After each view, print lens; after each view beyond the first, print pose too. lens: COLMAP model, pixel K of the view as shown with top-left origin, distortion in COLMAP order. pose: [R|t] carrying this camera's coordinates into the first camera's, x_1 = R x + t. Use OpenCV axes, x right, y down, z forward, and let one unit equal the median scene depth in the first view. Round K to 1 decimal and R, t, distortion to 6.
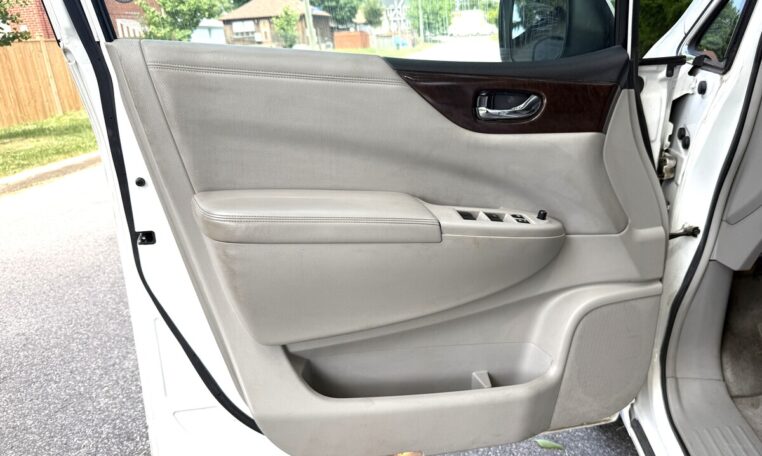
lens RADIAL K [[542.7, 0, 381.0], [0, 542.7, 228.0], [0, 0, 1]] dist [-0.001685, -0.002028]
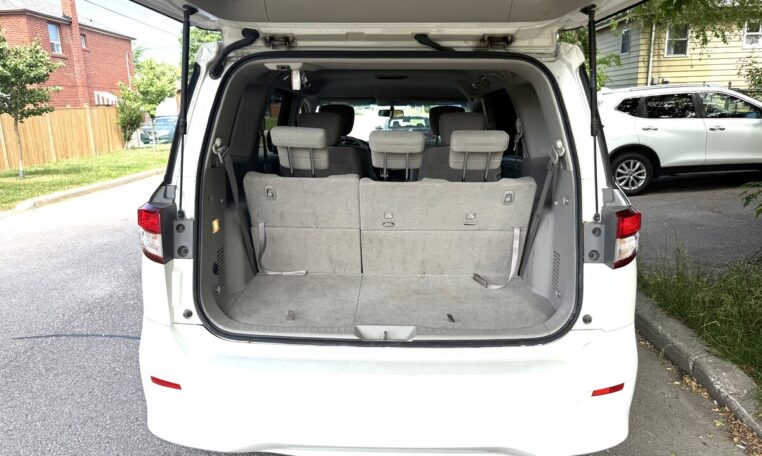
lens RADIAL K [[542.7, 0, 381.0], [0, 542.7, 228.0], [0, 0, 1]] dist [-0.001685, -0.002028]
pose [[0.994980, 0.021602, 0.097716, 0.098224], [-0.010634, 0.993719, -0.111402, 0.104165], [-0.099509, 0.109804, 0.988960, -0.424530]]
